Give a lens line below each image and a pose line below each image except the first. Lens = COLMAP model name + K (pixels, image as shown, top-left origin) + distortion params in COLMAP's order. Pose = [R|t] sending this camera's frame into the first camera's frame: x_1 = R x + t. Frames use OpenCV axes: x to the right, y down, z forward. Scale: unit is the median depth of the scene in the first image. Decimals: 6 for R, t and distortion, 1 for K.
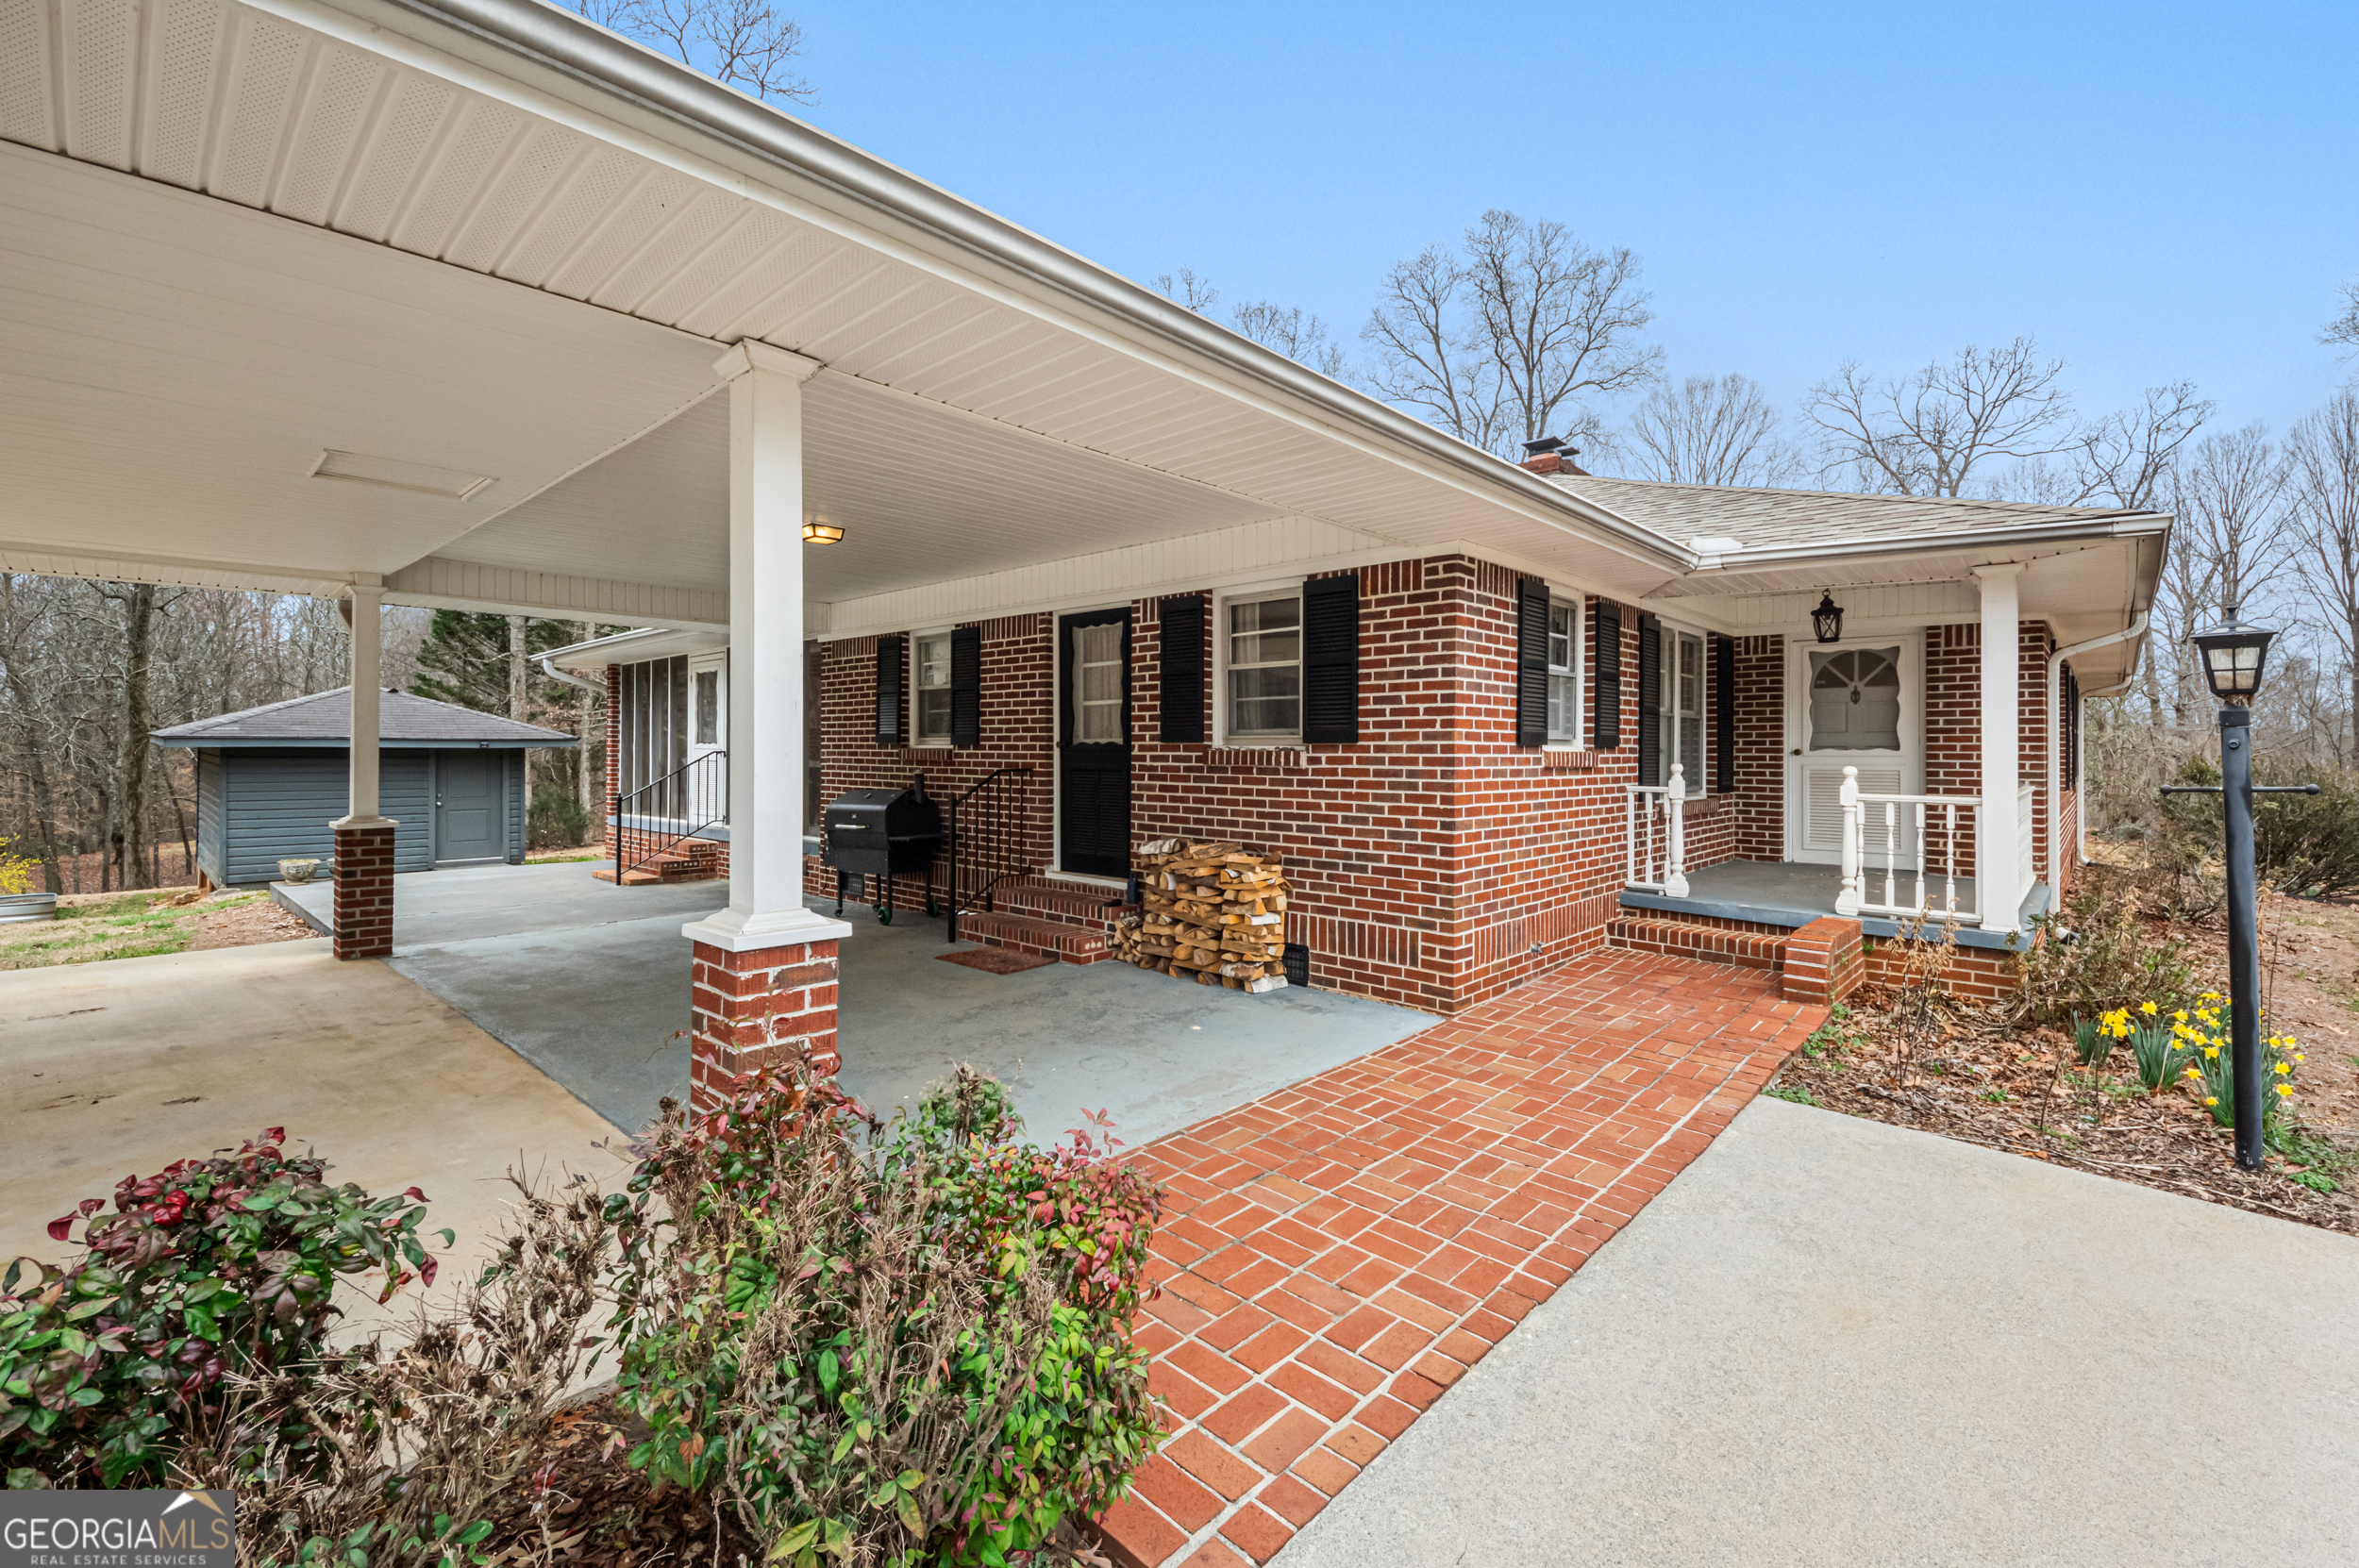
lens RADIAL K [[1046.3, 0, 1137.9], [0, 1046.3, 751.6], [0, 0, 1]] dist [0.031418, -0.036453]
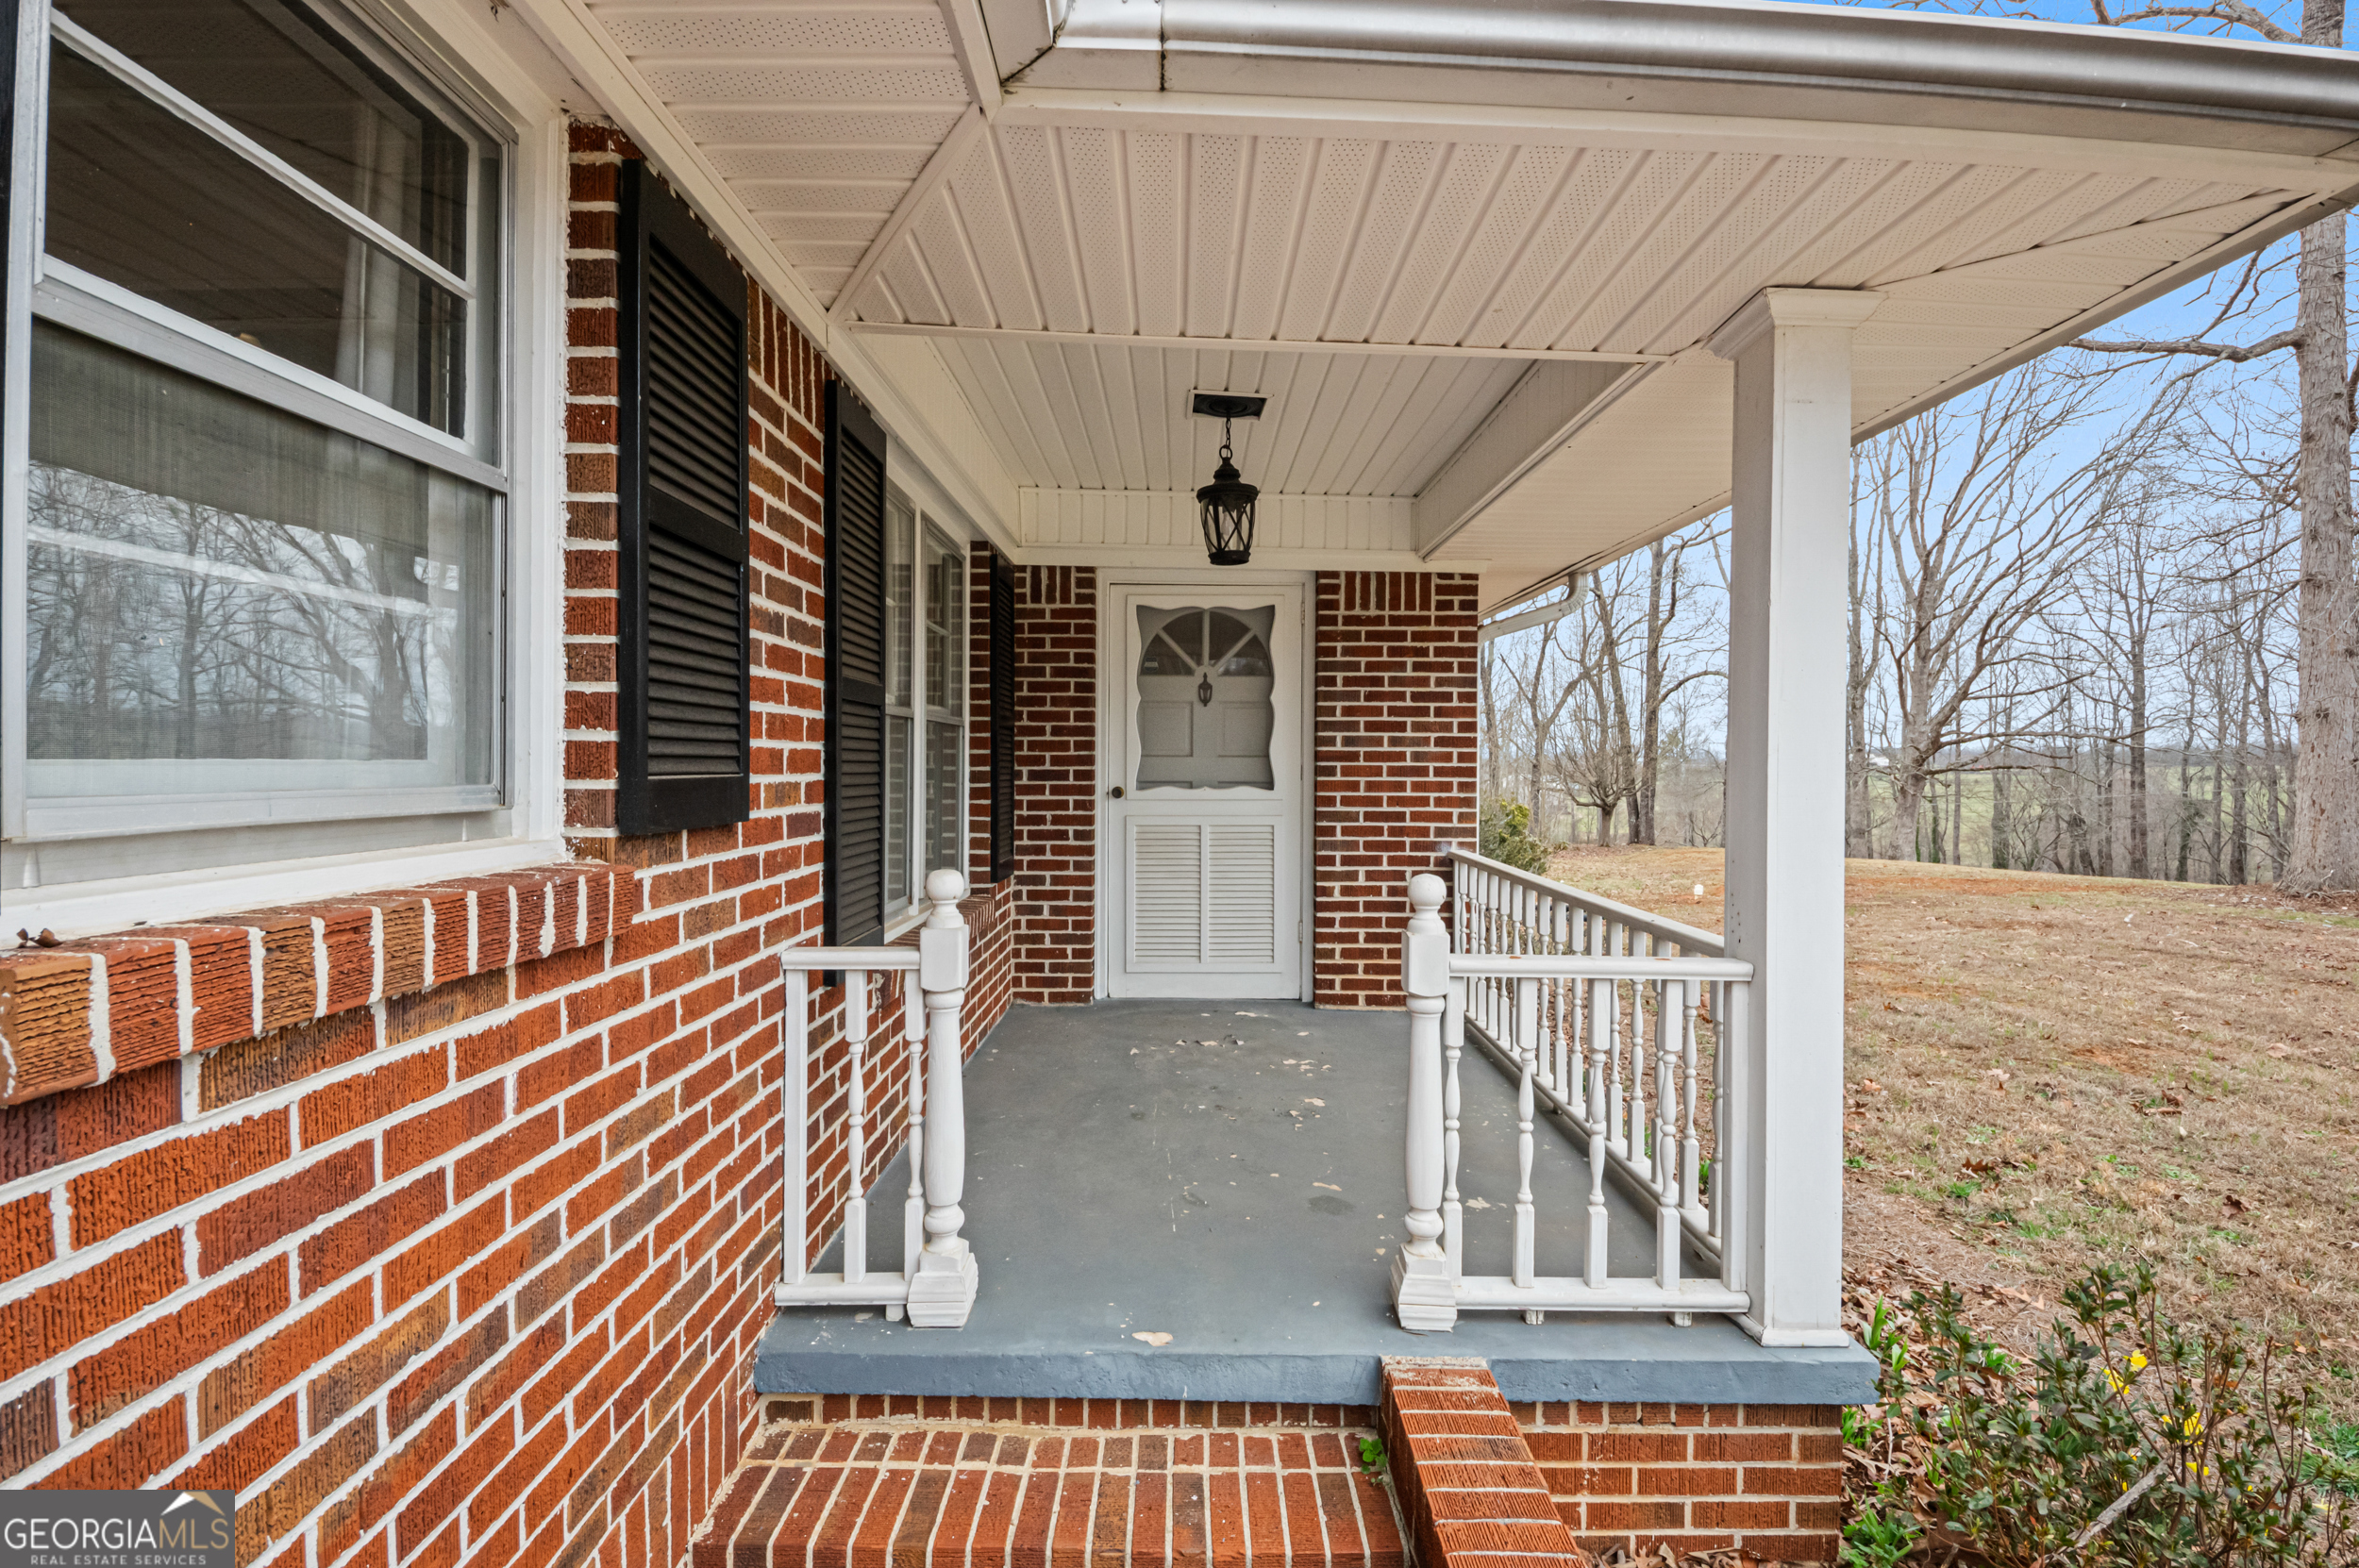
lens RADIAL K [[1032.0, 0, 1200.4], [0, 1032.0, 772.3], [0, 0, 1]] dist [0.003274, 0.000161]
pose [[0.712636, -0.006824, 0.701501, 0.318086], [-0.001783, 0.999932, 0.011538, -0.017587], [-0.701532, -0.009473, 0.712575, 0.656329]]
